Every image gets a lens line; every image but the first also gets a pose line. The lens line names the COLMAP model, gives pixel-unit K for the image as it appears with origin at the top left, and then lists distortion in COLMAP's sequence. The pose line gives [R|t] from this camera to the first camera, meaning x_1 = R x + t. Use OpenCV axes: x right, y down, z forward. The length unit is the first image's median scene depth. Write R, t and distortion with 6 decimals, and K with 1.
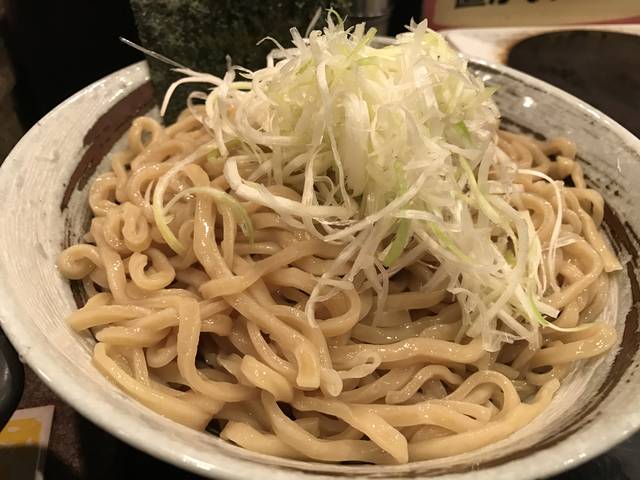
lens RADIAL K [[511.6, 0, 320.5], [0, 511.6, 242.6], [0, 0, 1]] dist [-0.032879, 0.022754]
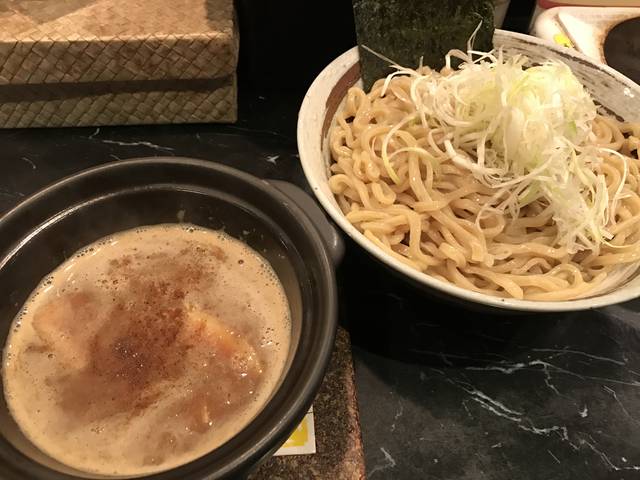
lens RADIAL K [[511.6, 0, 318.7], [0, 511.6, 236.8], [0, 0, 1]] dist [-0.032879, 0.022754]
pose [[0.992050, 0.092007, -0.085853, -0.392215], [-0.075866, 0.981588, 0.175300, -0.092854], [0.100401, -0.167393, 0.980765, -0.827920]]
